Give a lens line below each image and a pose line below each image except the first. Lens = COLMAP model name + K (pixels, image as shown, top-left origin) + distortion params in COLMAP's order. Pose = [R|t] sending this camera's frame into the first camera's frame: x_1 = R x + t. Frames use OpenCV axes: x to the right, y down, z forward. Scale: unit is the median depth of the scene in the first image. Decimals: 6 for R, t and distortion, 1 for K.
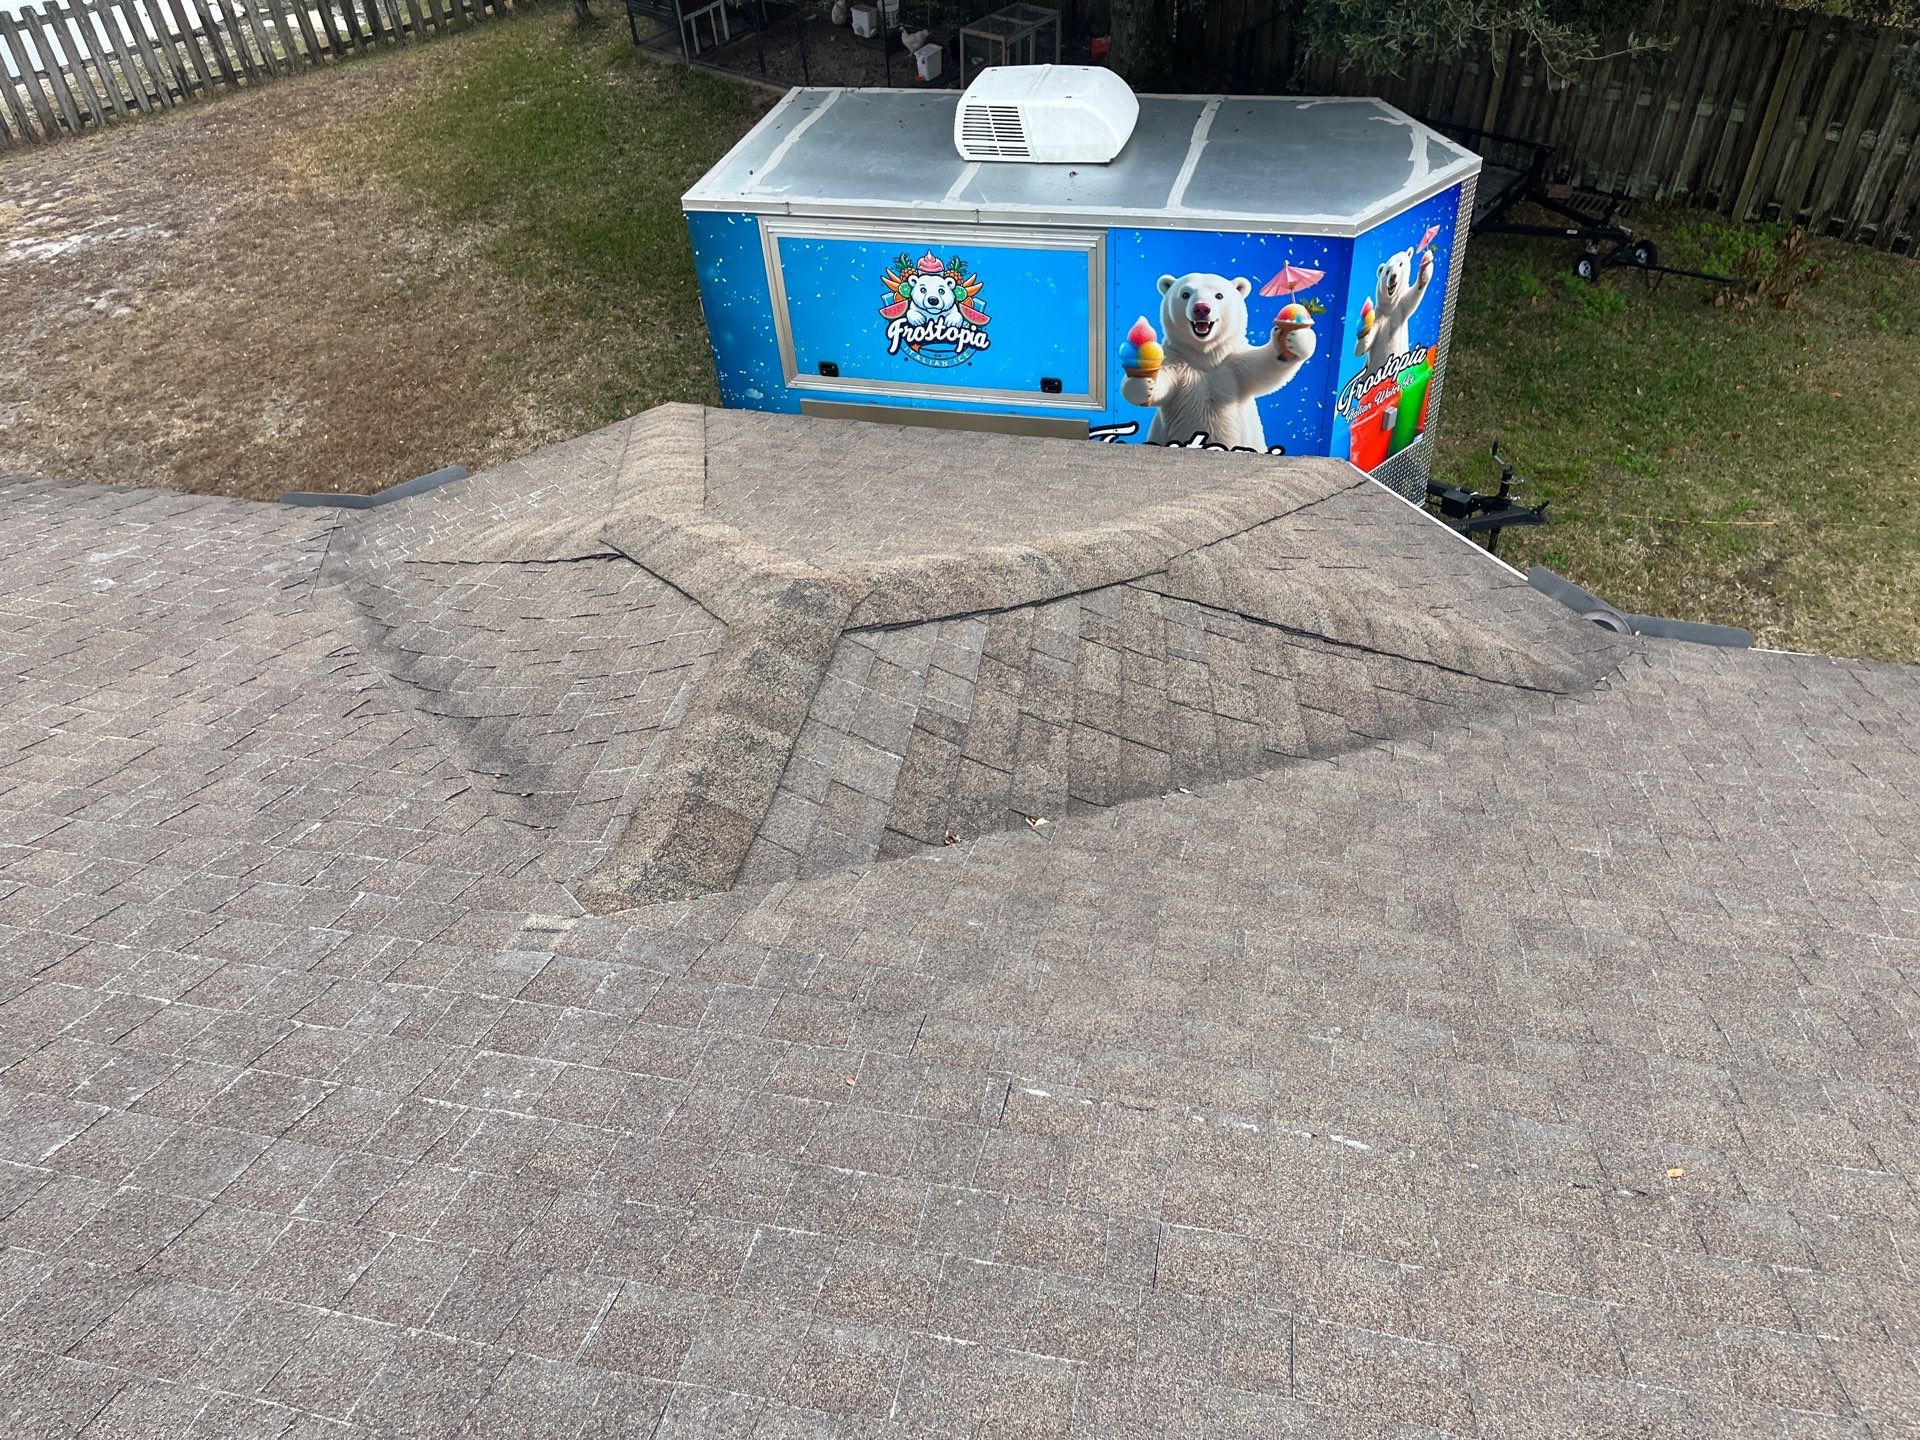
lens RADIAL K [[1464.7, 0, 962.2], [0, 1464.7, 711.0], [0, 0, 1]] dist [0.003283, -0.041502]
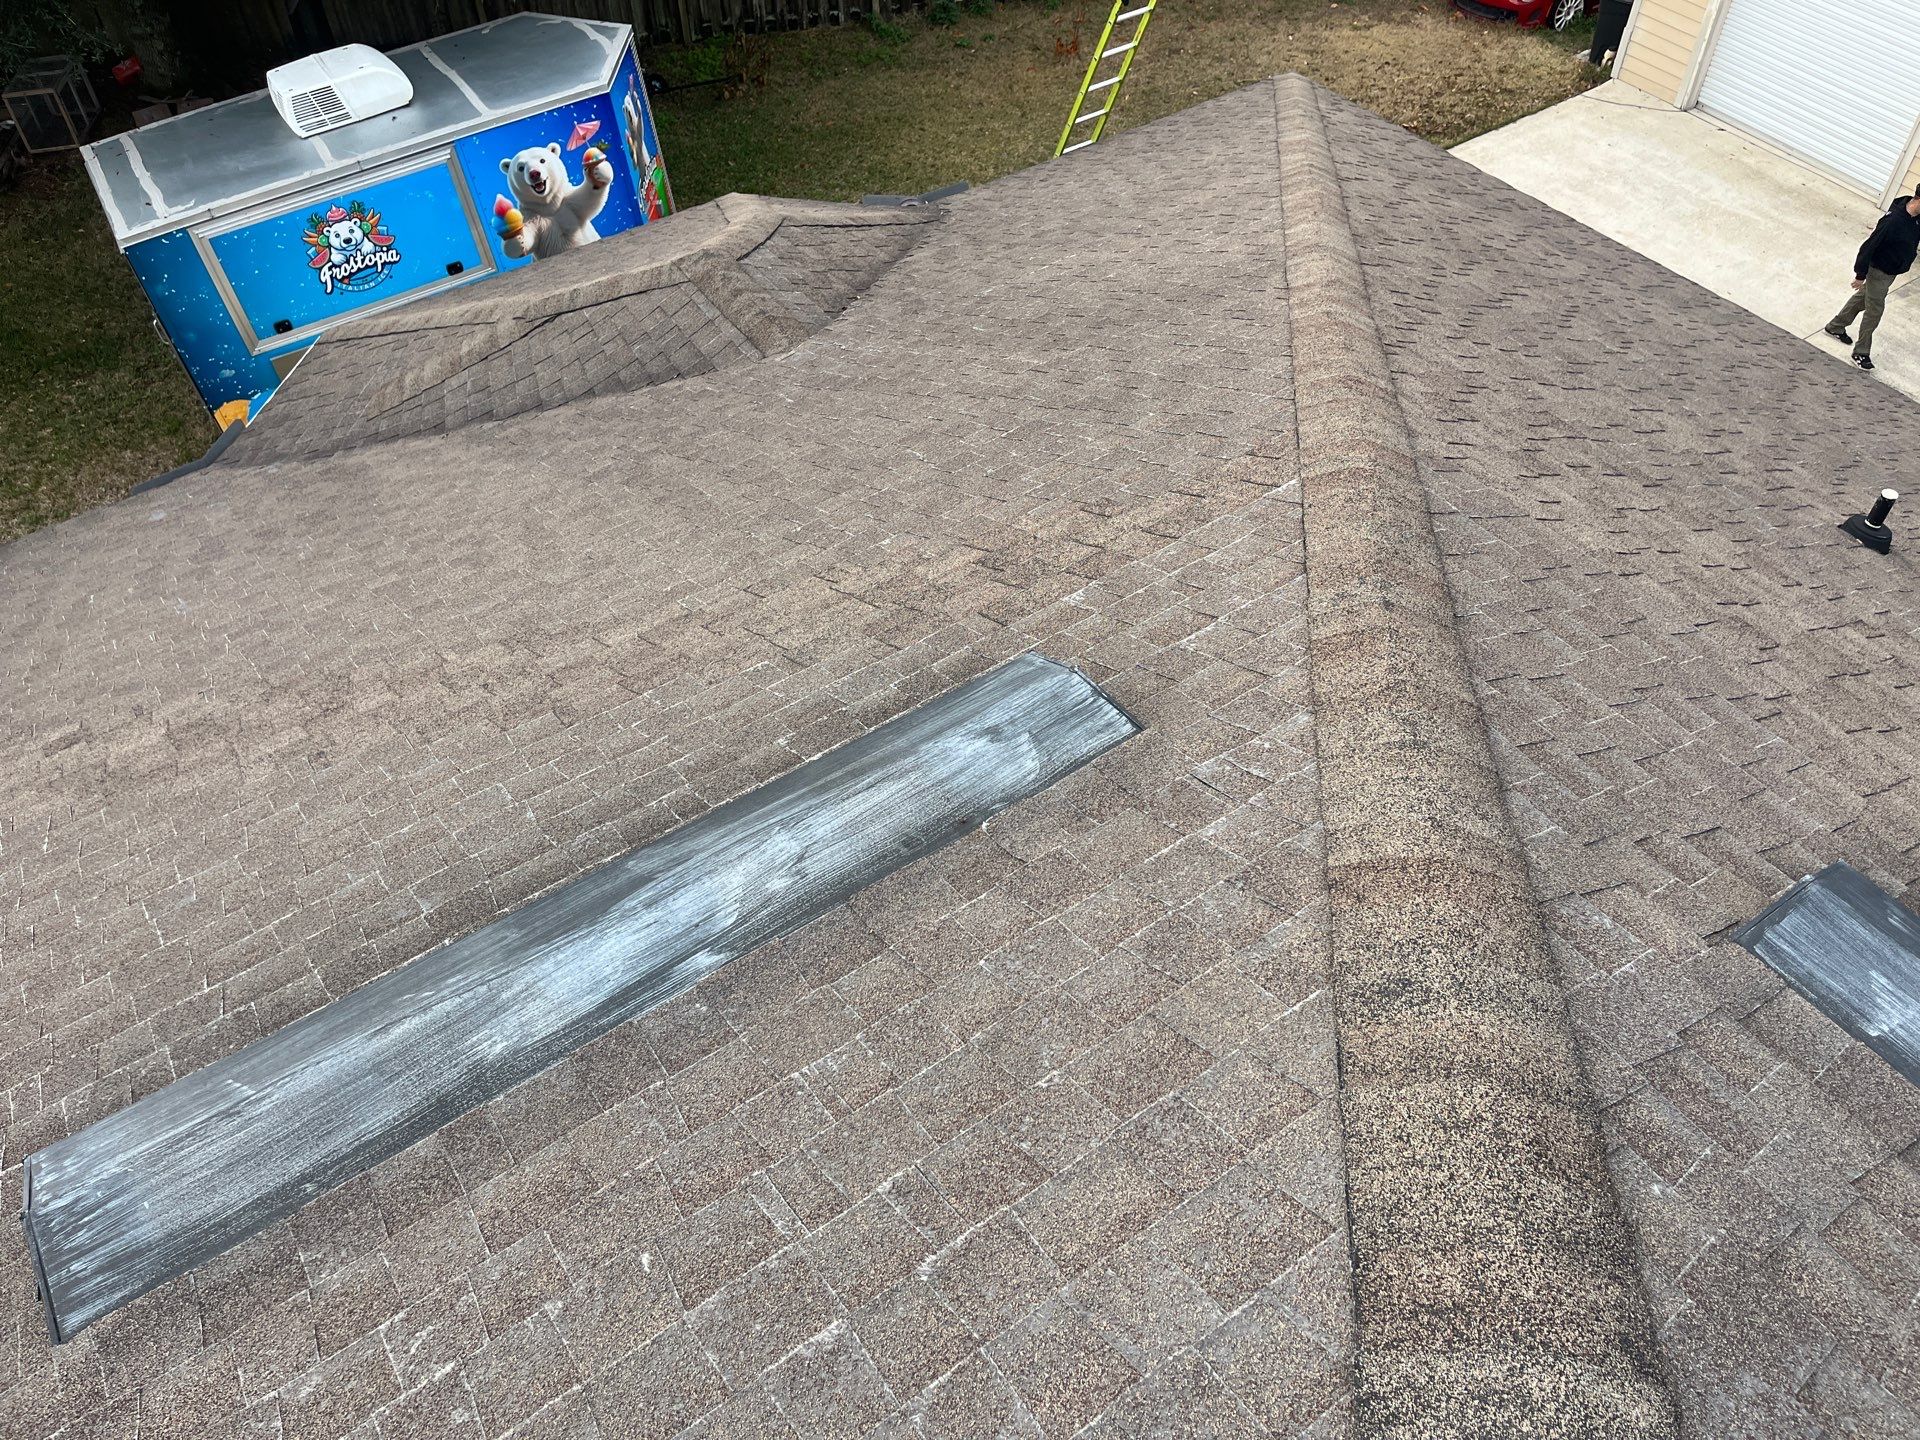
lens RADIAL K [[1464.7, 0, 964.7], [0, 1464.7, 726.8], [0, 0, 1]] dist [0.003283, -0.041502]
pose [[0.681598, -0.518337, 0.516479, -0.559820], [0.493544, 0.846769, 0.198484, 0.109021], [-0.540220, 0.119618, 0.832979, -0.361688]]
